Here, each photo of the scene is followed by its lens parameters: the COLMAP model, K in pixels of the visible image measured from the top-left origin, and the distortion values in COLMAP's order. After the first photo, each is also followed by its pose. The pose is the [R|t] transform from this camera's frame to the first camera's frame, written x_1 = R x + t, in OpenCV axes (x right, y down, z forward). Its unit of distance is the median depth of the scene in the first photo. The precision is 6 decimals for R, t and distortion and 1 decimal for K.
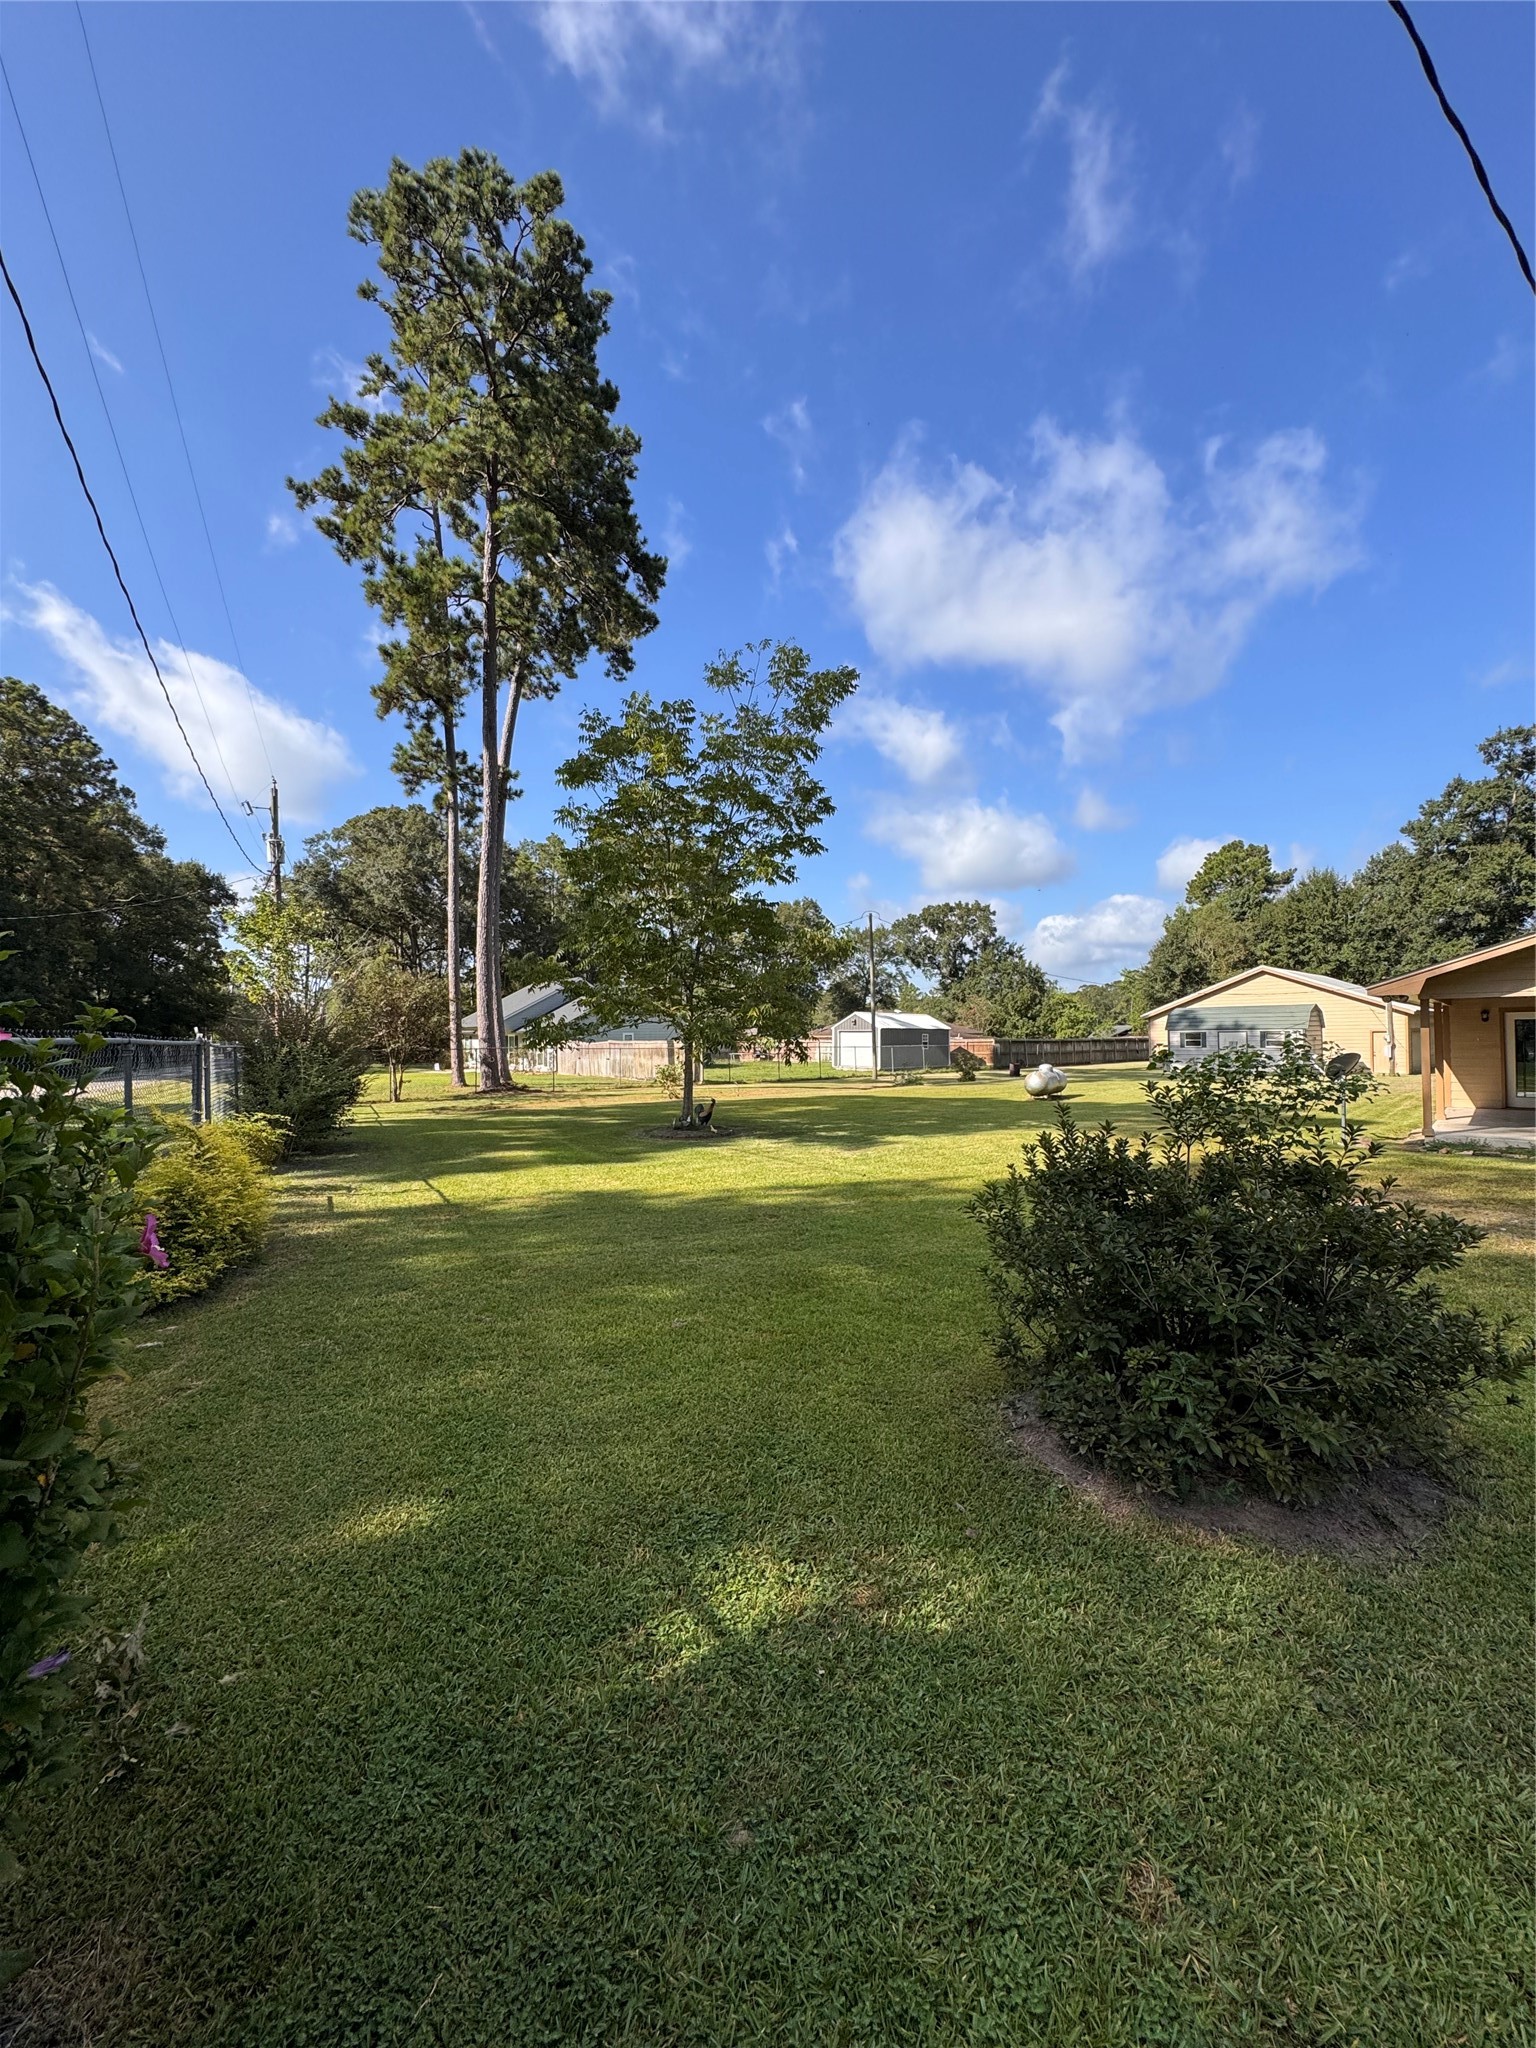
lens RADIAL K [[836.5, 0, 768.0], [0, 836.5, 1024.0], [0, 0, 1]] dist [-0.001547, 0.005622]
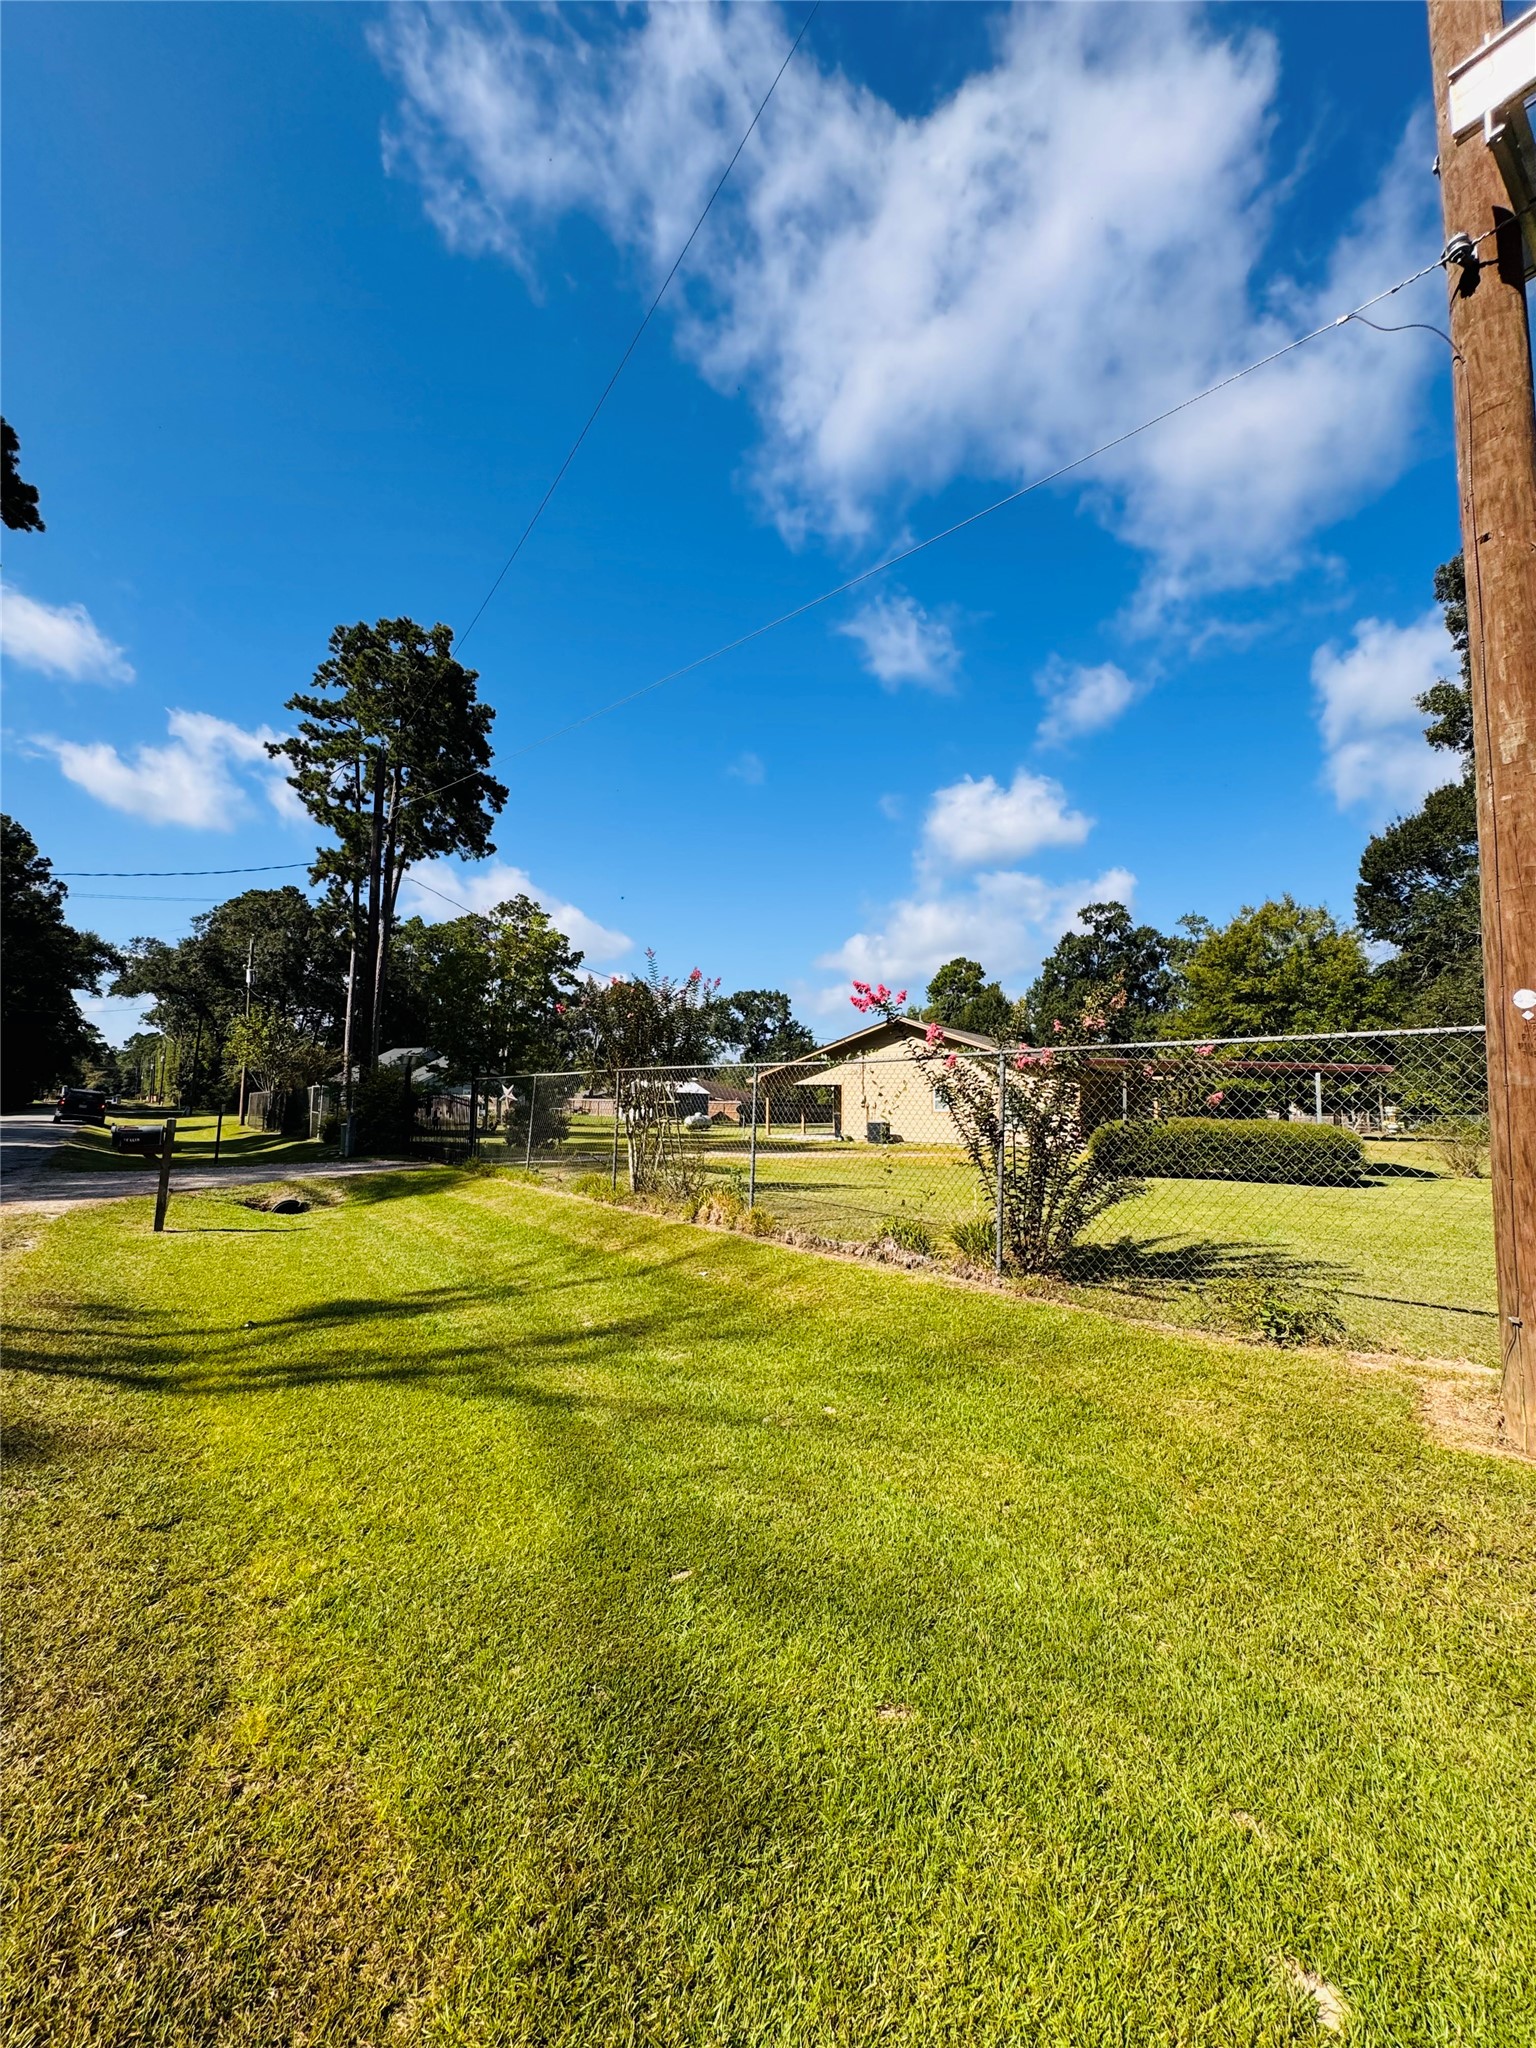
lens RADIAL K [[836.5, 0, 768.0], [0, 836.5, 1024.0], [0, 0, 1]] dist [-0.001547, 0.005622]
pose [[0.985546, 0.041415, 0.164268, 0.039318], [-0.028707, 0.996462, -0.078994, -0.001192], [-0.166959, 0.073136, 0.983248, -0.194607]]
